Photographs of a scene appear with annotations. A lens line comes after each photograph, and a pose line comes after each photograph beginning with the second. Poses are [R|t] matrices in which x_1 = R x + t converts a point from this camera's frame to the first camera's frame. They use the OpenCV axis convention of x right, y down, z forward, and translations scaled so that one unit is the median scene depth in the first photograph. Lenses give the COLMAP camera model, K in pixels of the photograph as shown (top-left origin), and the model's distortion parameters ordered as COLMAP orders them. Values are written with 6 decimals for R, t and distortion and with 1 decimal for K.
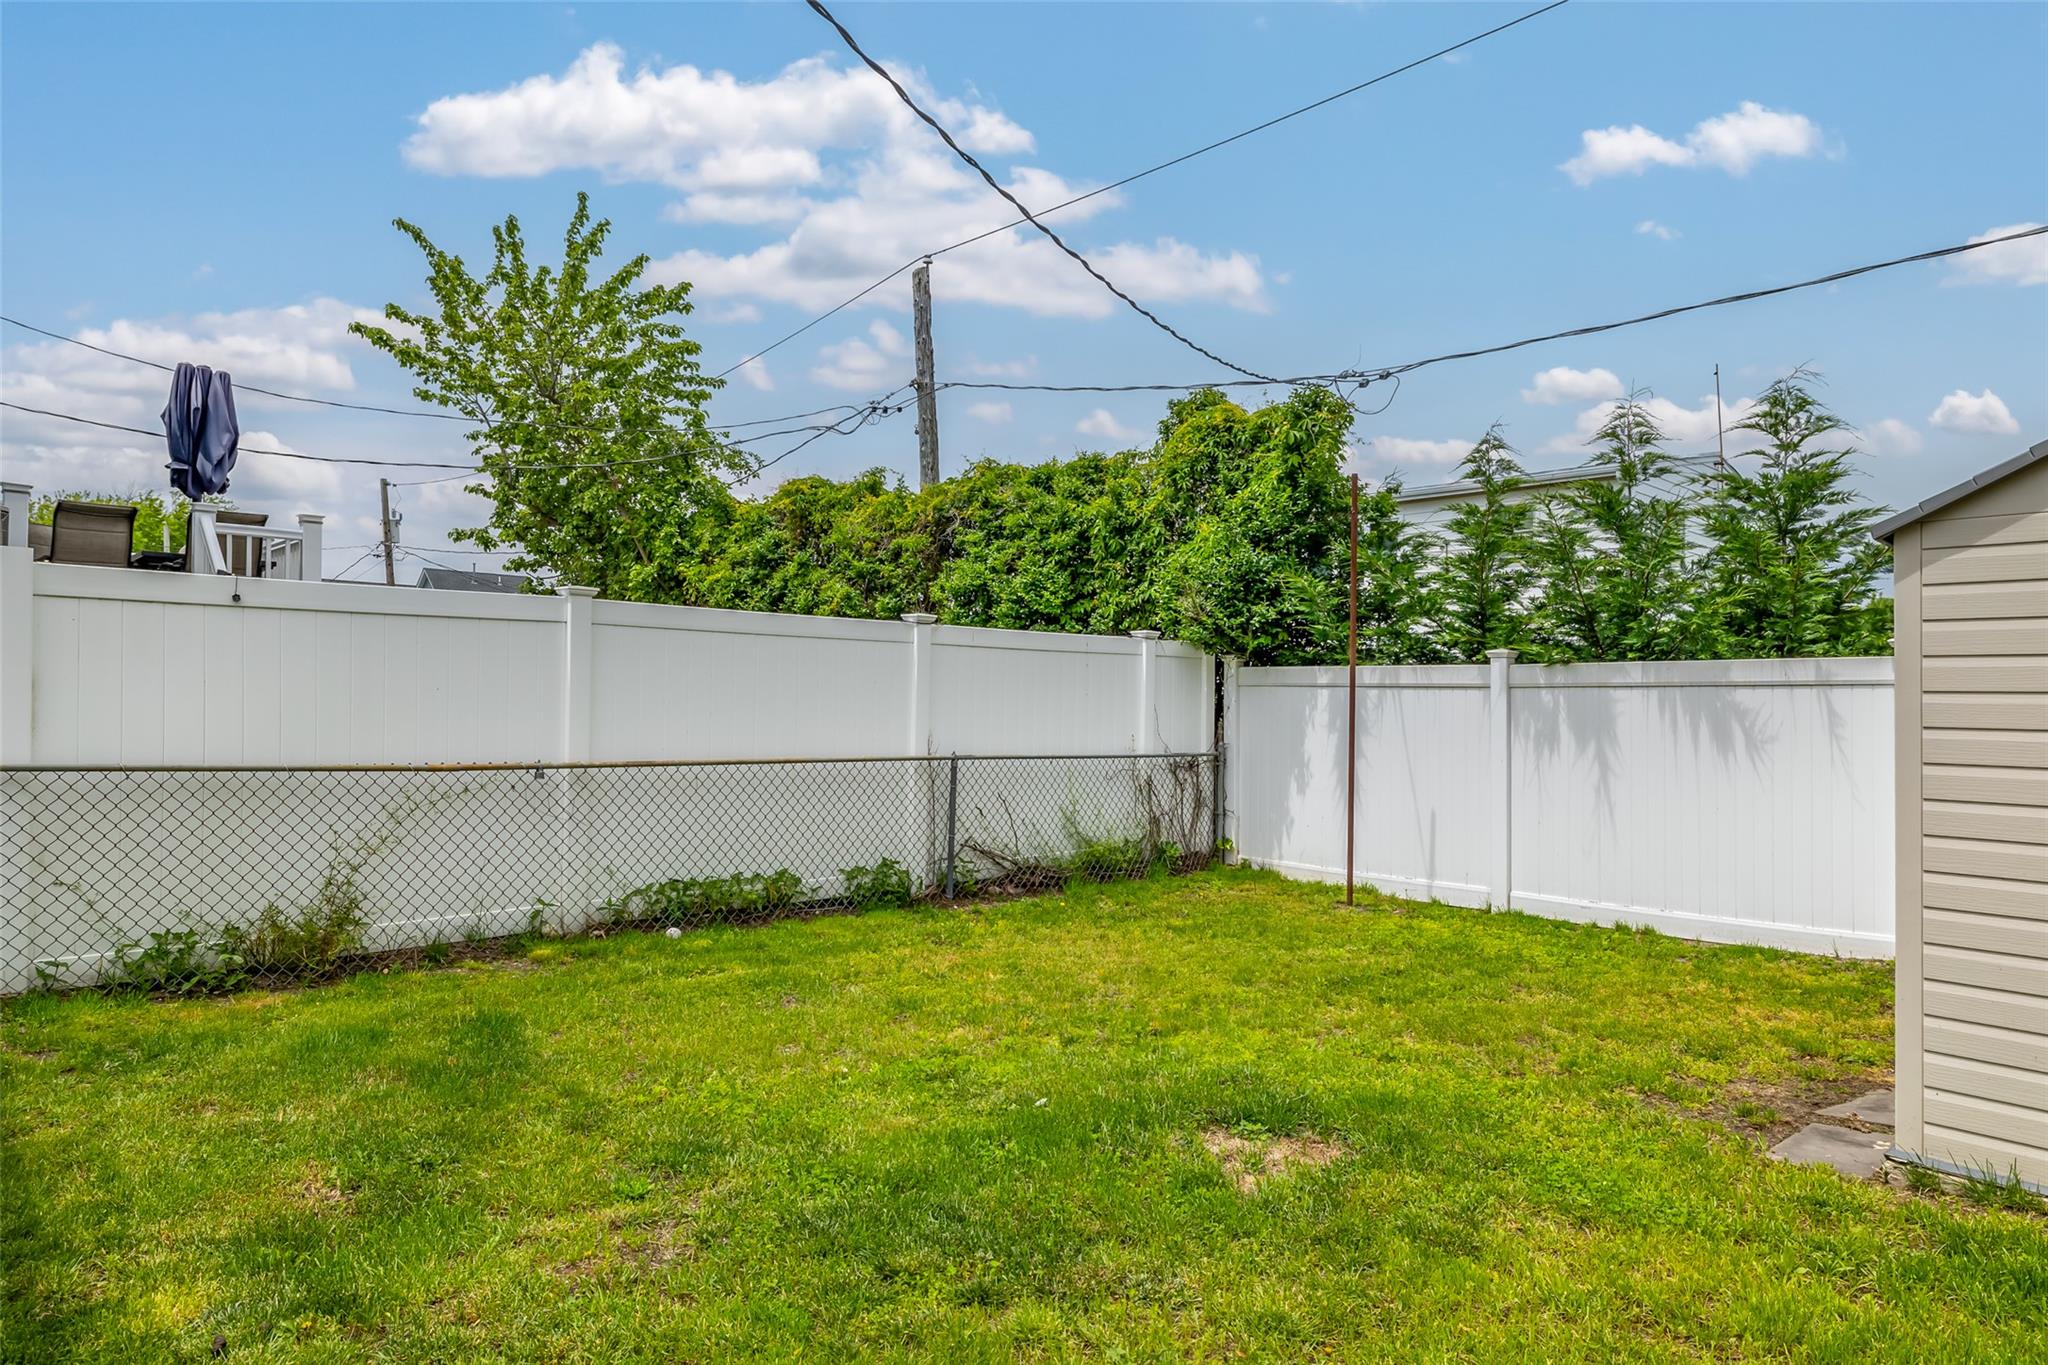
lens RADIAL K [[1227.4, 0, 1011.4], [0, 1227.4, 678.1], [0, 0, 1]] dist [0.011963, 0.000624]
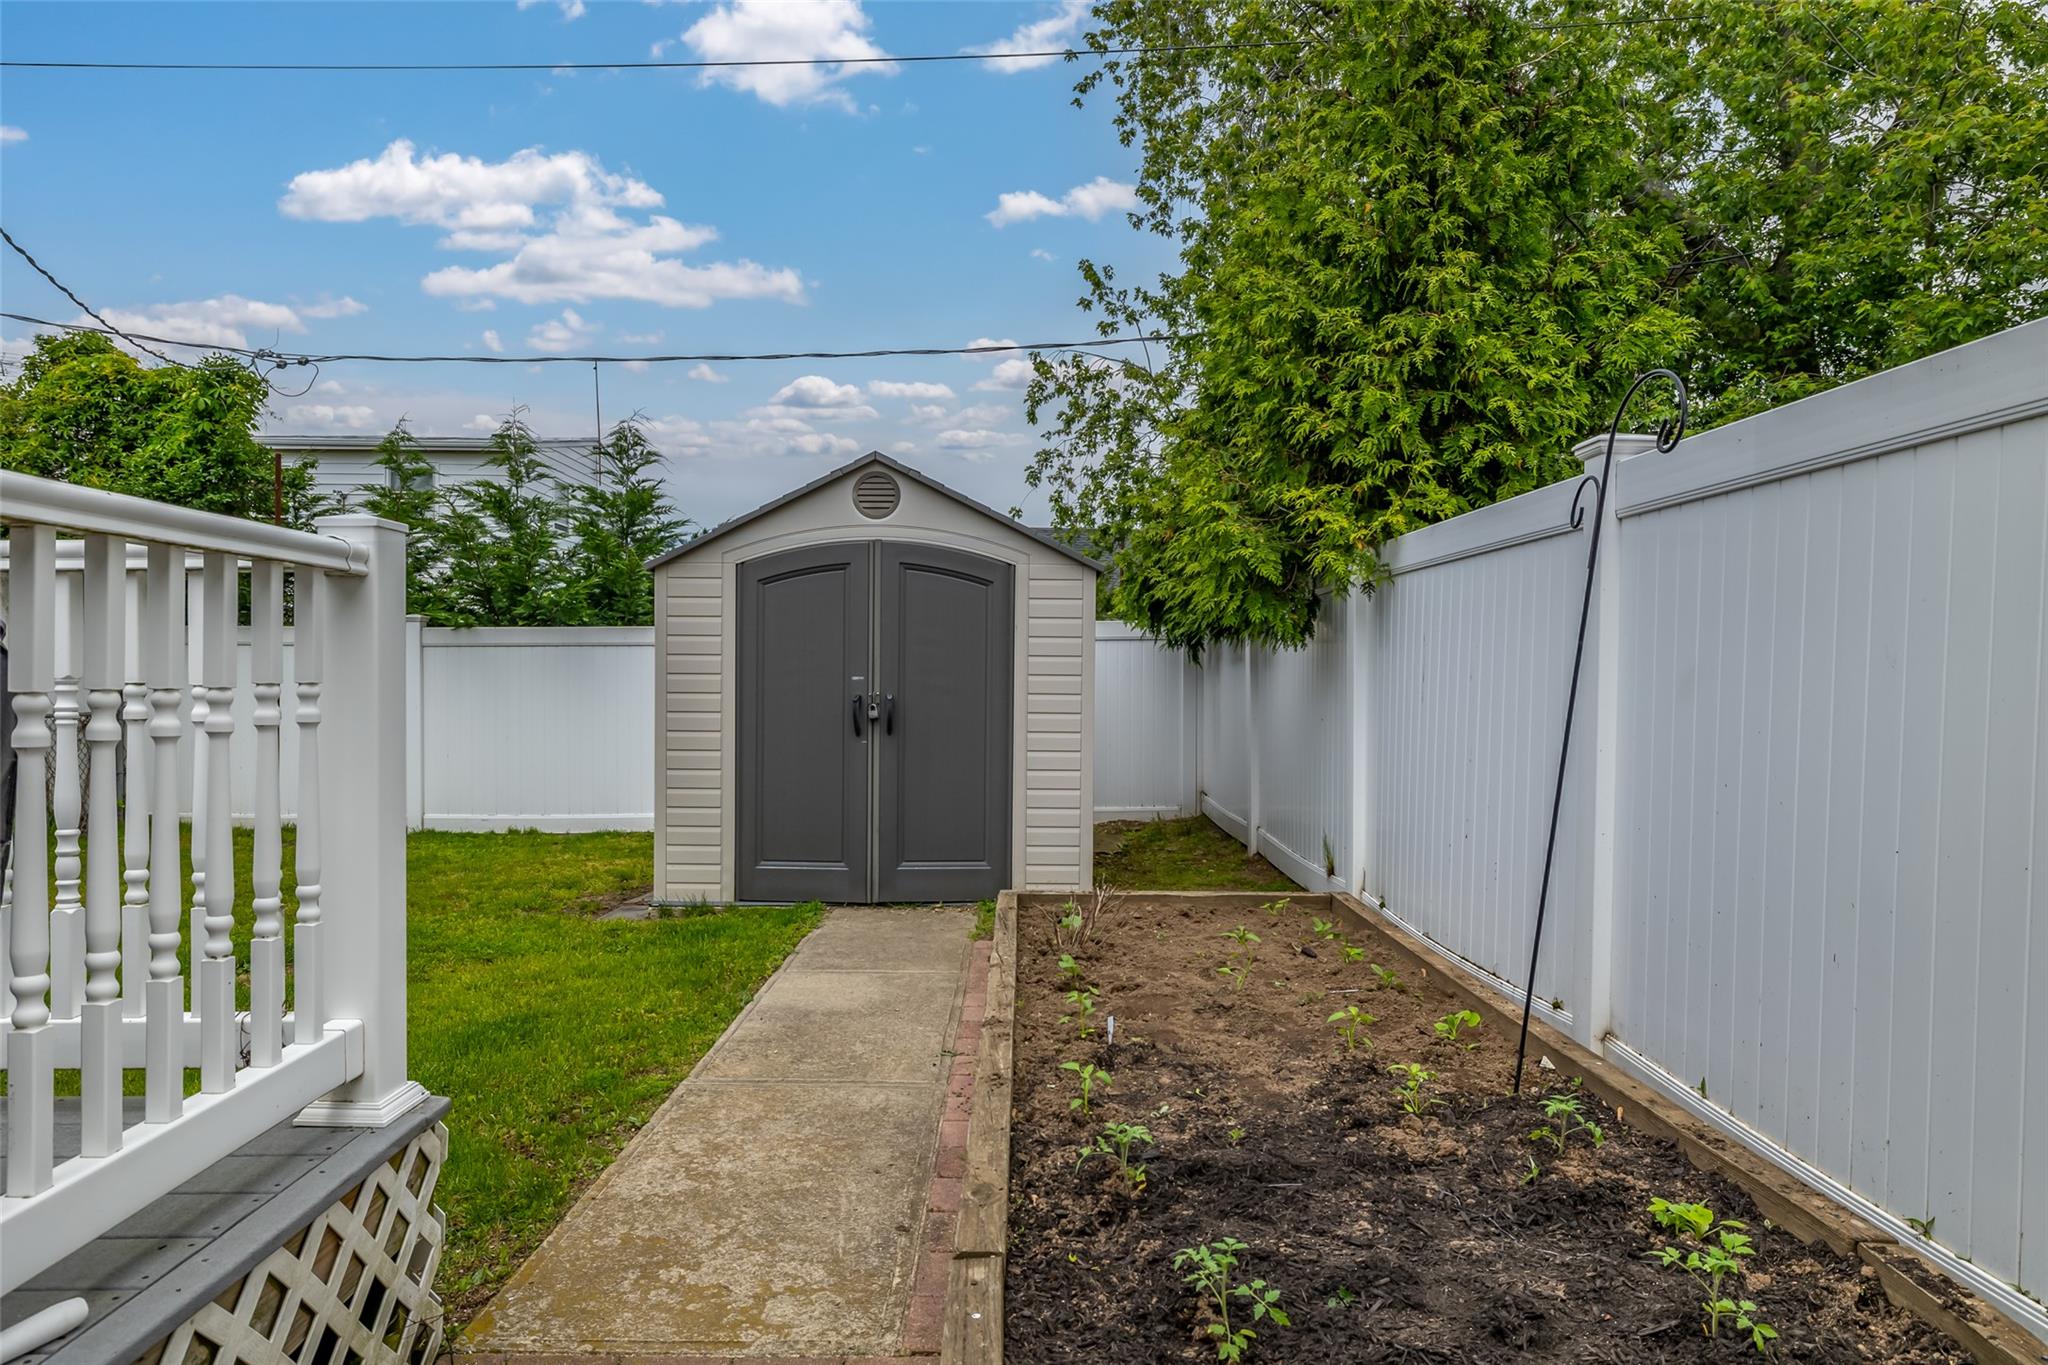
lens RADIAL K [[1227.4, 0, 1011.4], [0, 1227.4, 678.1], [0, 0, 1]] dist [0.011963, 0.000624]
pose [[0.666049, -0.017197, 0.745709, -0.086767], [-0.006521, 0.999562, 0.028875, 0.000103], [-0.745879, -0.024095, 0.665645, -0.183384]]
